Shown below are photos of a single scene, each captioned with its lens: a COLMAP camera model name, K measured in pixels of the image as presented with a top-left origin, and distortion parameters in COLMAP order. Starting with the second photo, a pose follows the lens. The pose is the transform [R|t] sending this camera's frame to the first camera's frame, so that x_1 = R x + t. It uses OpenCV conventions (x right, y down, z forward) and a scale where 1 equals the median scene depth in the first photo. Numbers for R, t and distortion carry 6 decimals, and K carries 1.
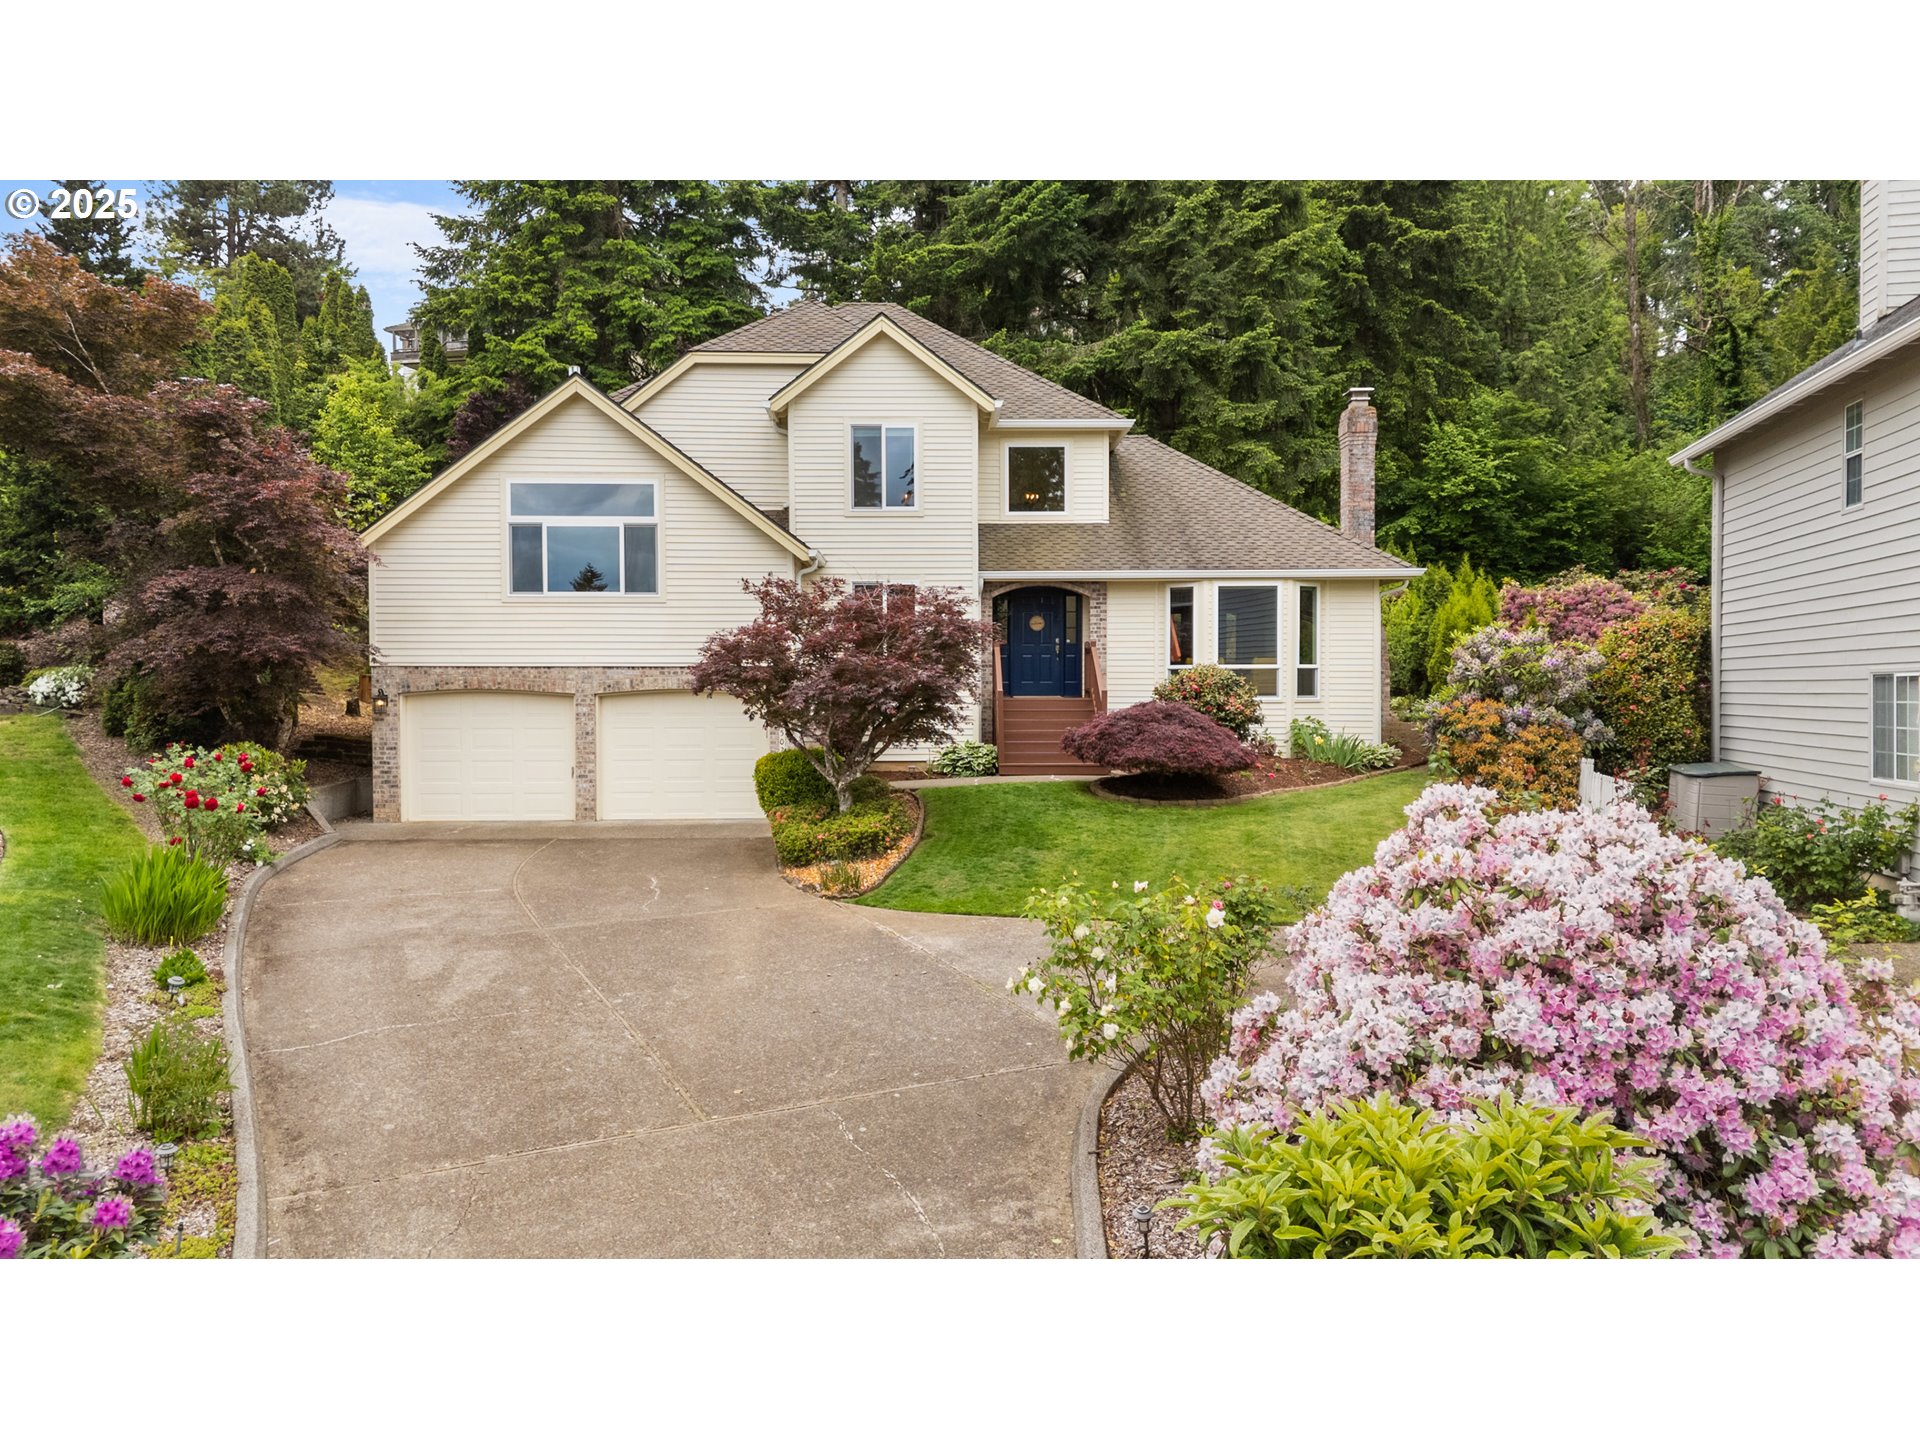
lens RADIAL K [[1395.8, 0, 950.4], [0, 1395.8, 731.2], [0, 0, 1]] dist [0.090009, -0.105939]
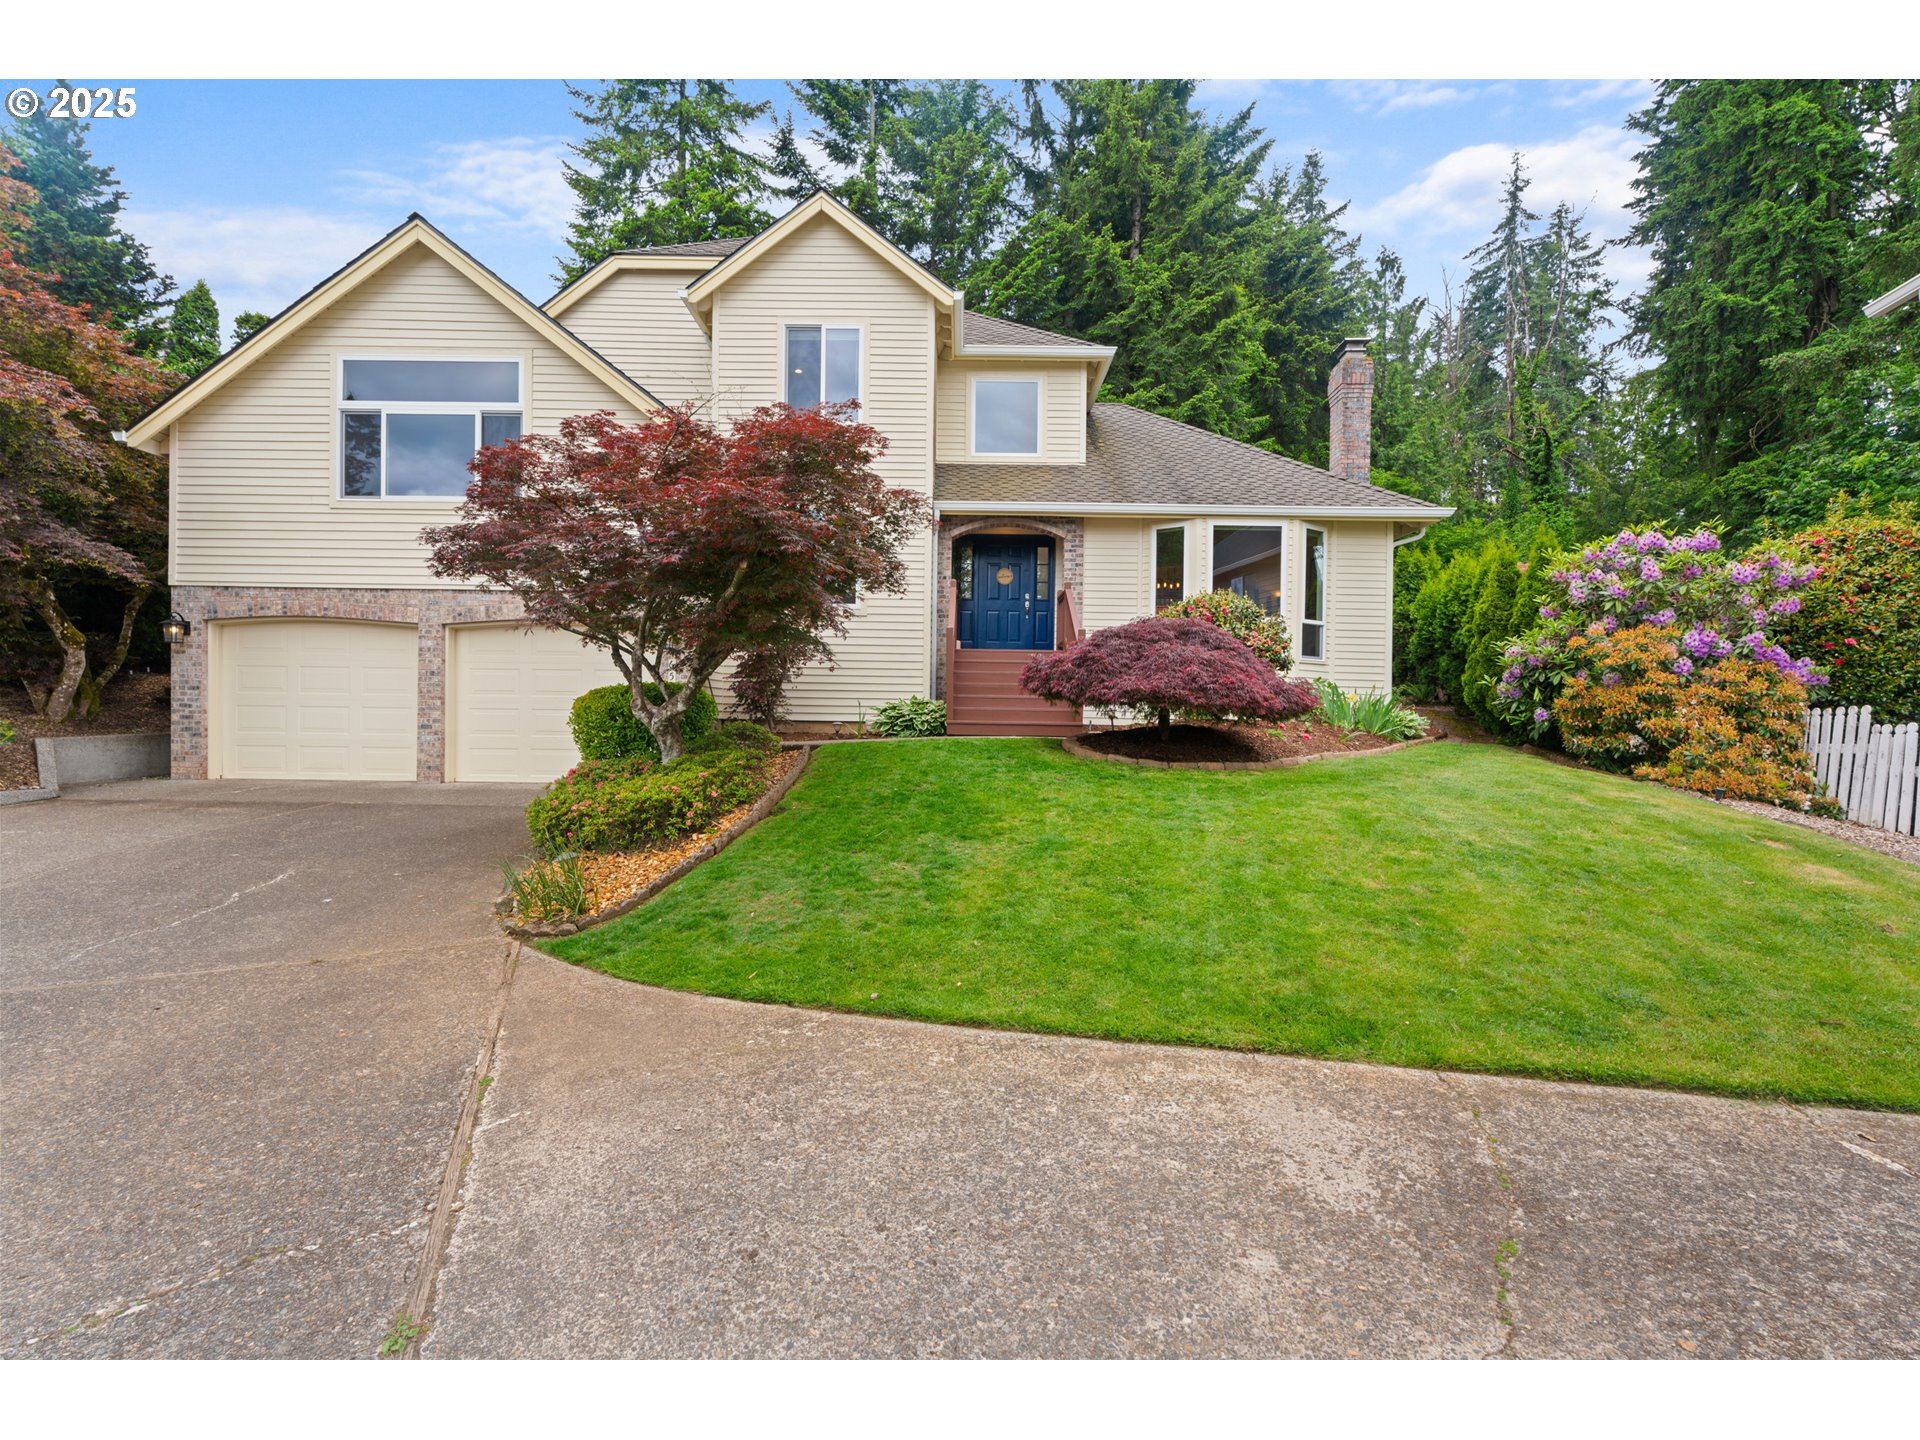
lens RADIAL K [[861.1, 0, 954.3], [0, 861.1, 728.8], [0, 0, 1]] dist [0.002035, 0.000409]
pose [[0.999634, 0.017177, -0.020914, 0.047244], [-0.017620, 0.999621, -0.021163, 0.036404], [0.020542, 0.021524, 0.999557, 0.488925]]
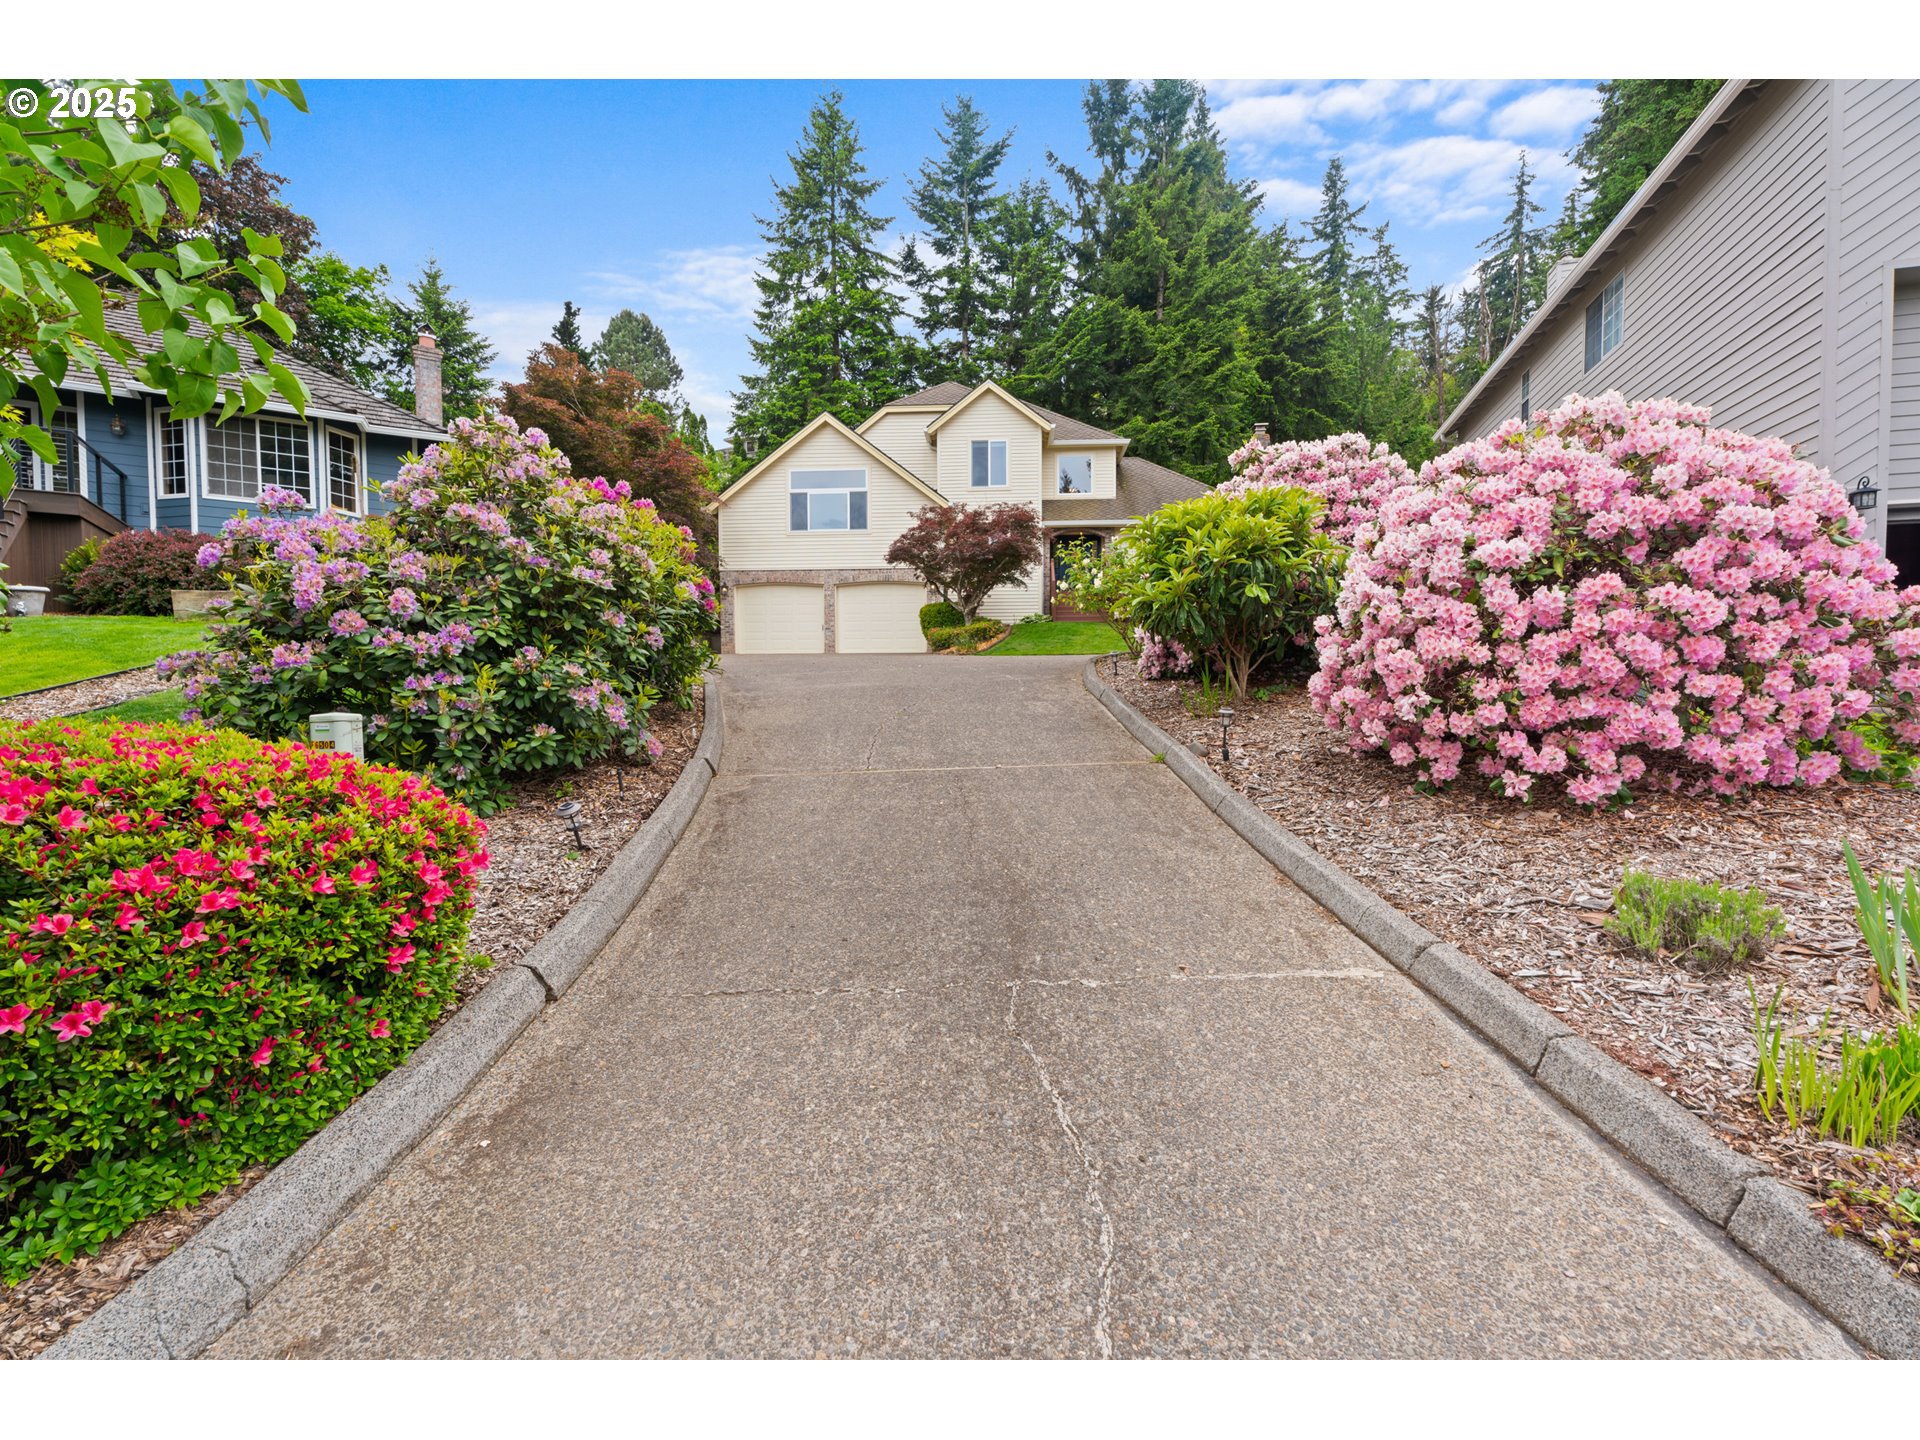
lens RADIAL K [[837.8, 0, 954.2], [0, 837.8, 730.6], [0, 0, 1]] dist [0.002398, 0.000583]
pose [[0.996271, 0.002487, -0.086240, 0.001539], [-0.001161, 0.999880, 0.015418, 0.142355], [0.086268, -0.015260, 0.996155, -0.092232]]
